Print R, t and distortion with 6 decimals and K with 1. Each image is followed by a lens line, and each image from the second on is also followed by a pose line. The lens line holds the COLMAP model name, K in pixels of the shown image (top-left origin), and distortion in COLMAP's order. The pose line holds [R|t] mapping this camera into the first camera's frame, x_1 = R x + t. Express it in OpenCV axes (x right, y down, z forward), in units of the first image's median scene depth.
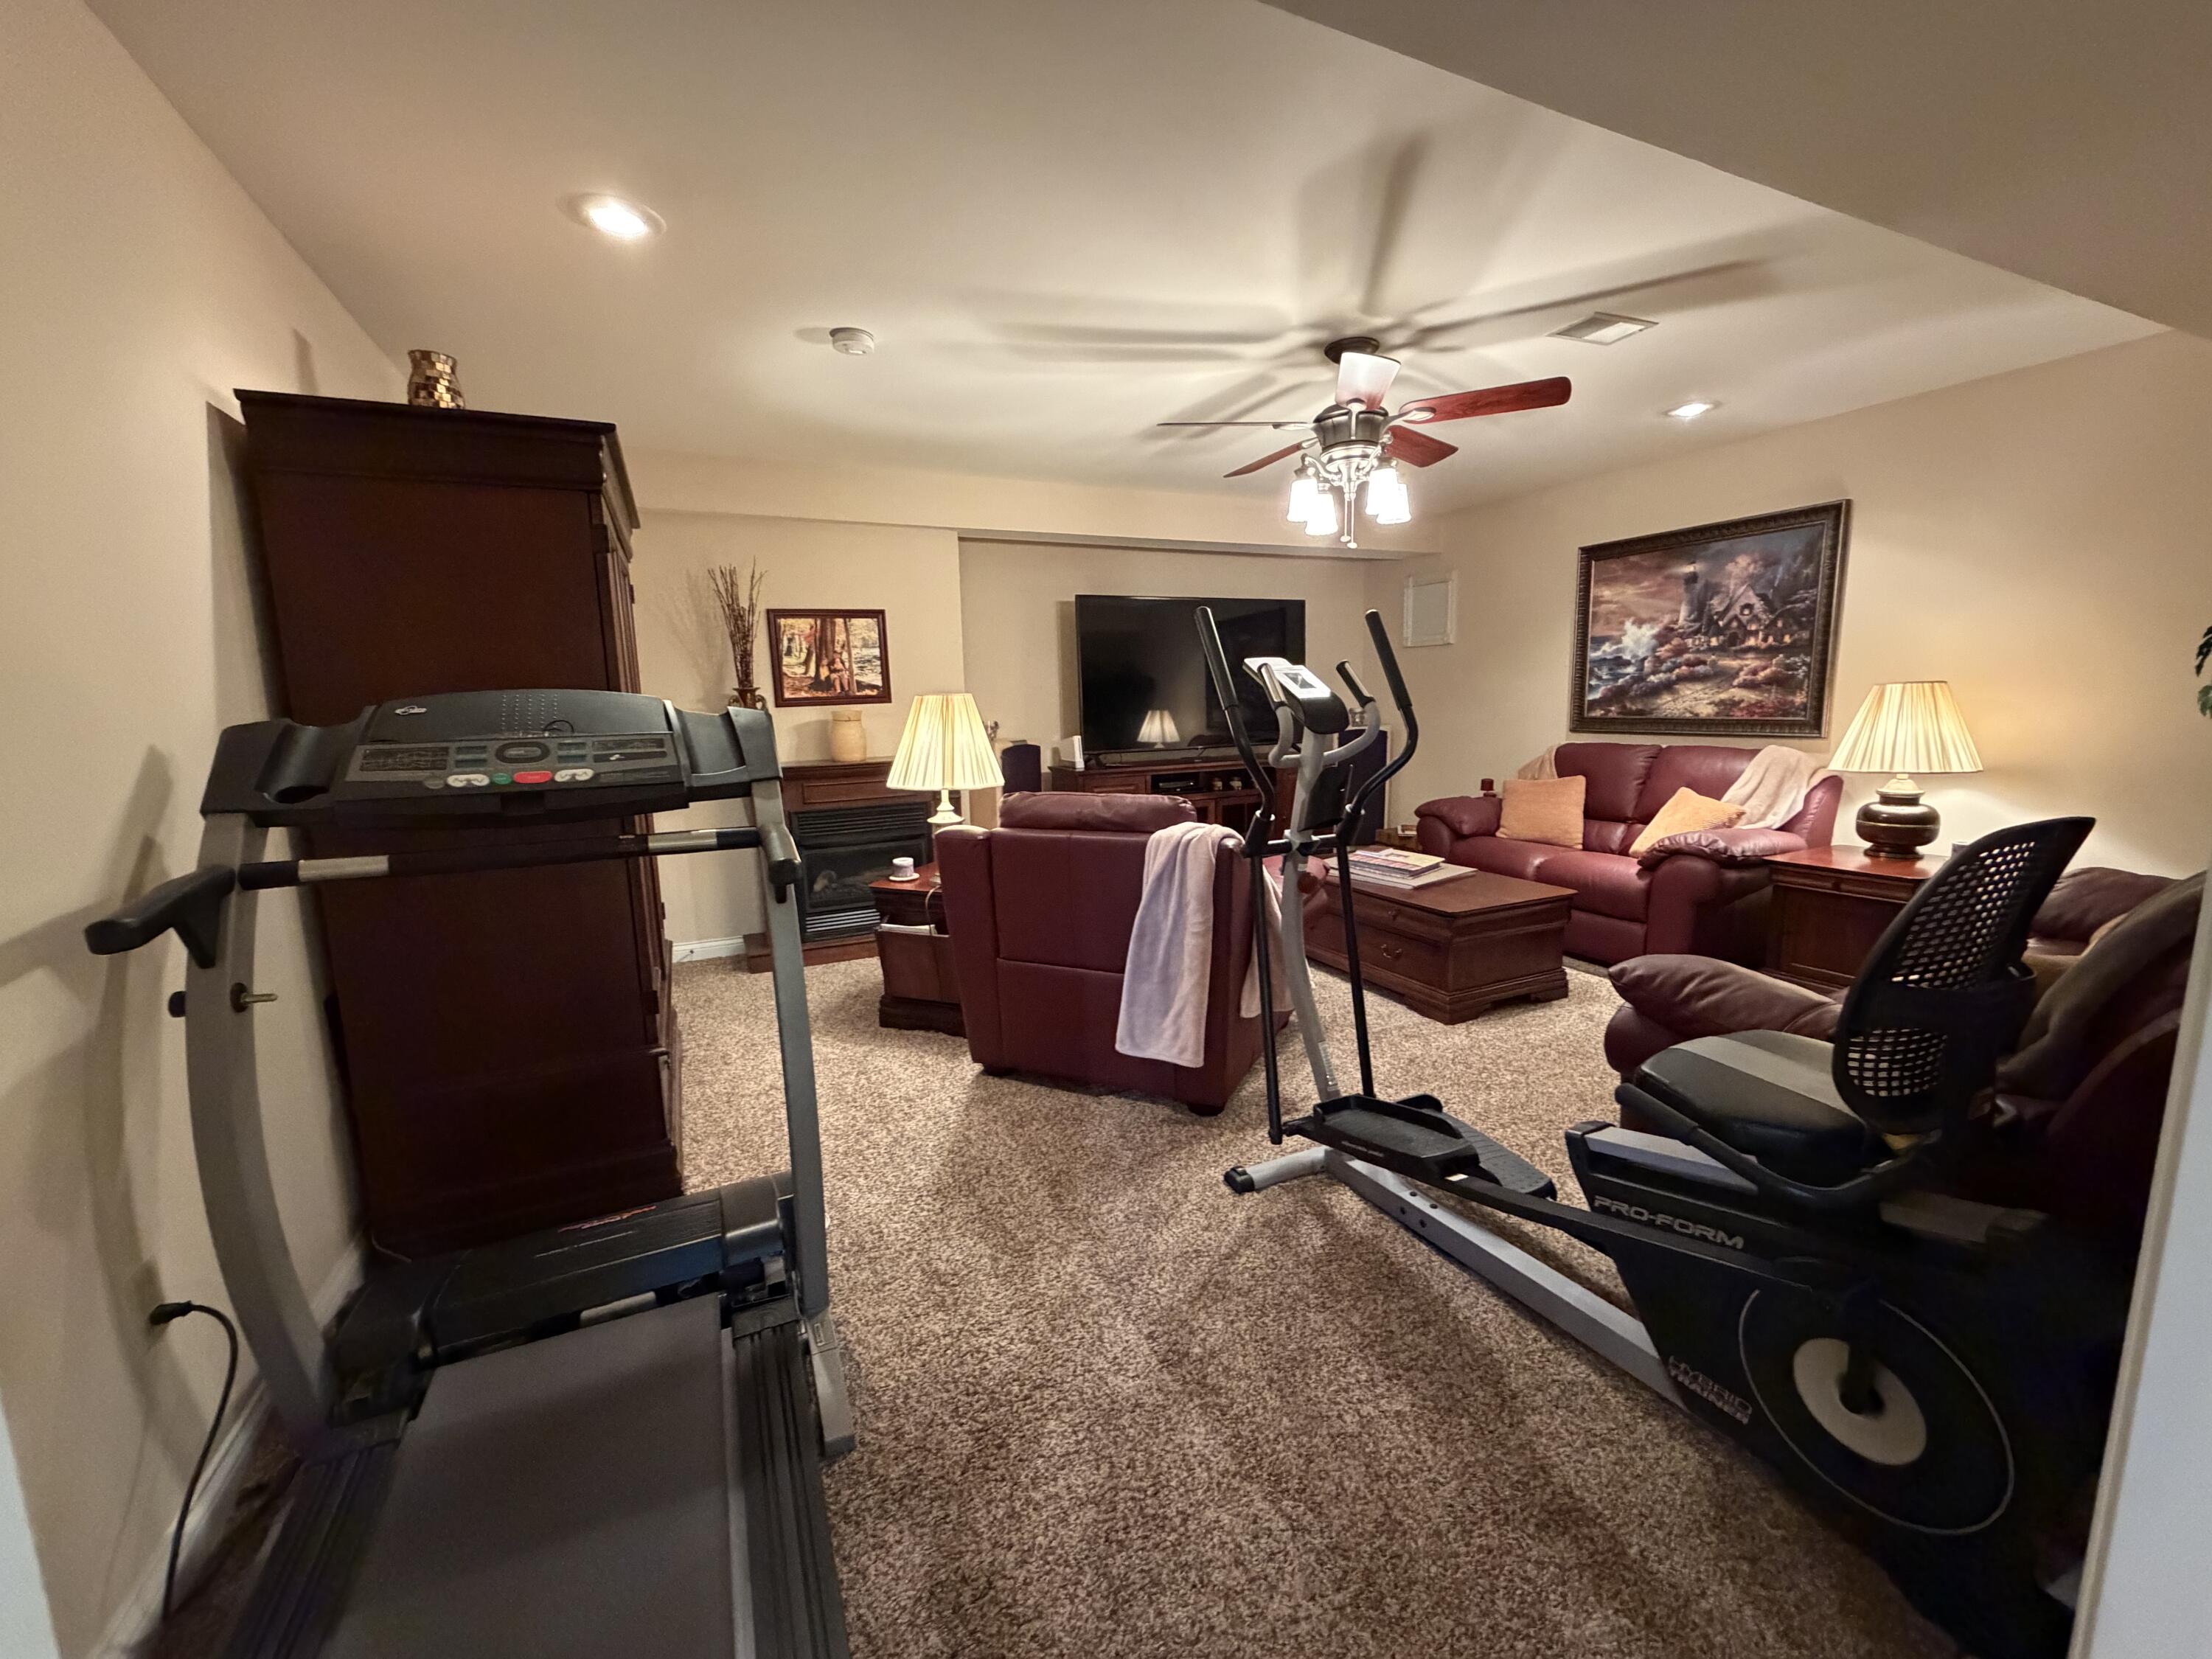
lens RADIAL K [[882.0, 0, 1106.0], [0, 882.0, 829.5], [0, 0, 1]] dist [0.000538, -0.000219]
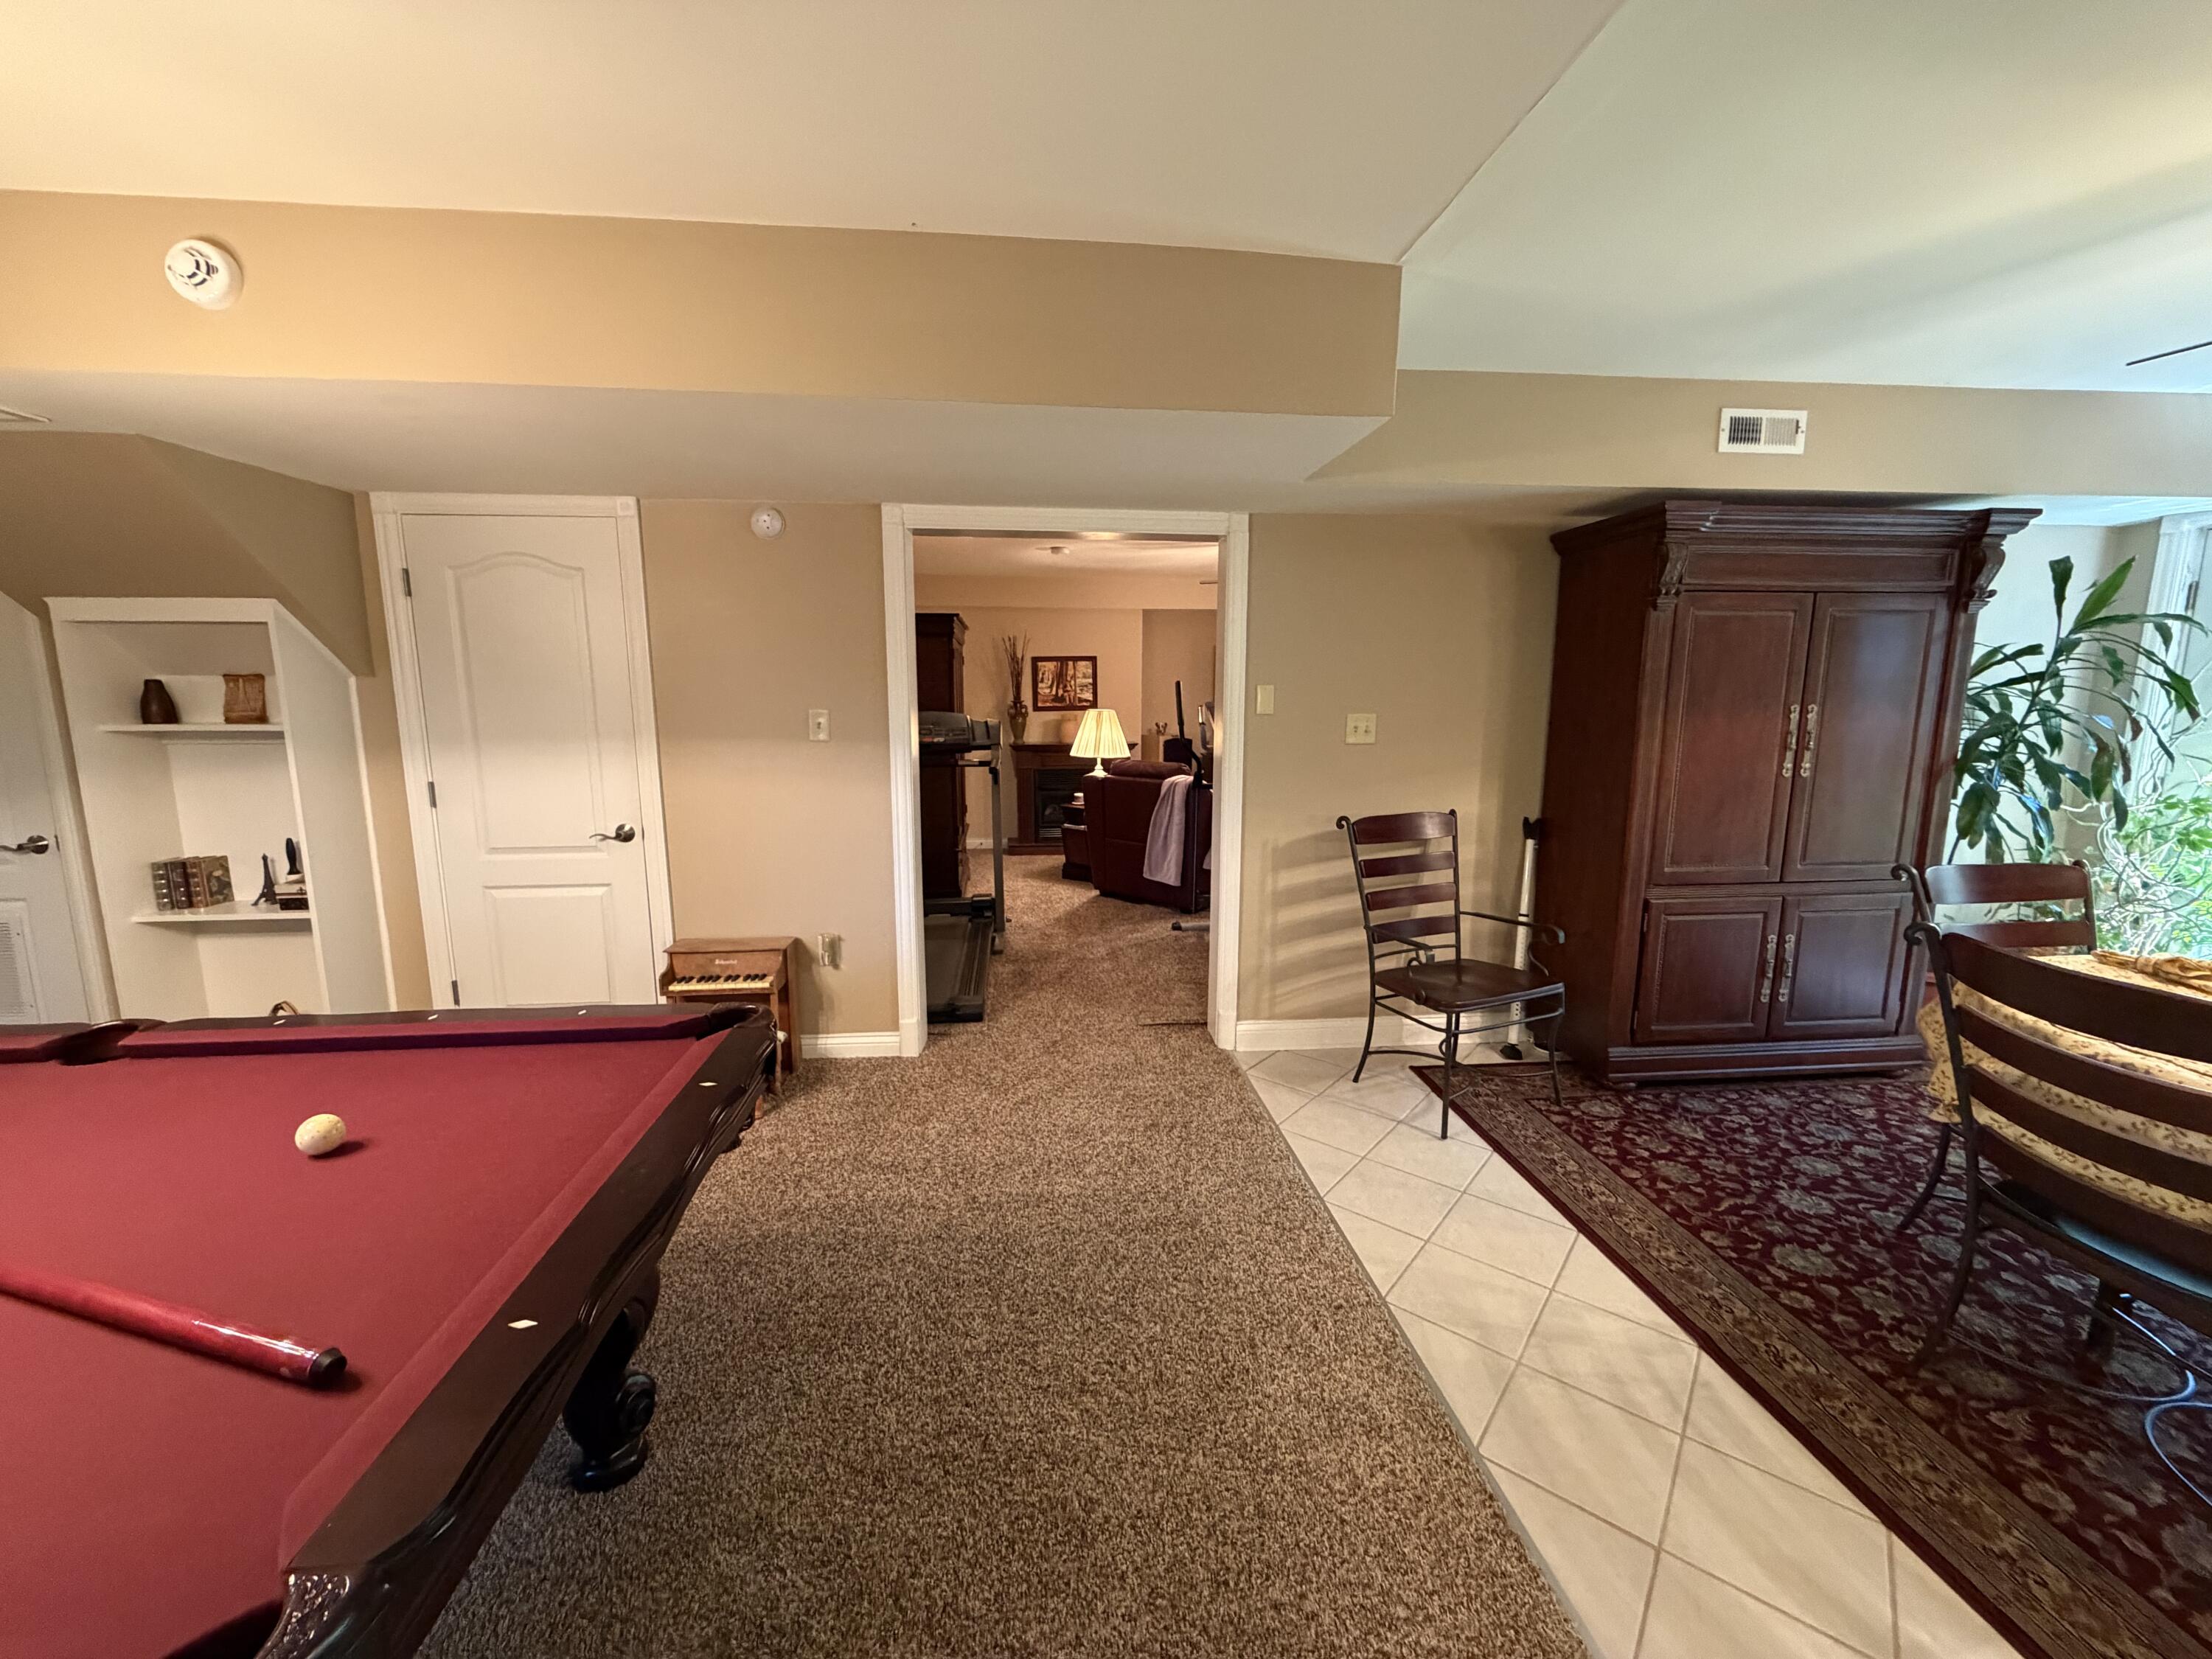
lens RADIAL K [[882.0, 0, 1106.0], [0, 882.0, 829.5], [0, 0, 1]] dist [0.000538, -0.000219]
pose [[0.943203, 0.073813, -0.323912, 0.404154], [-0.071618, 0.997257, 0.018707, 0.063081], [0.324405, 0.005554, 0.945902, -0.717750]]
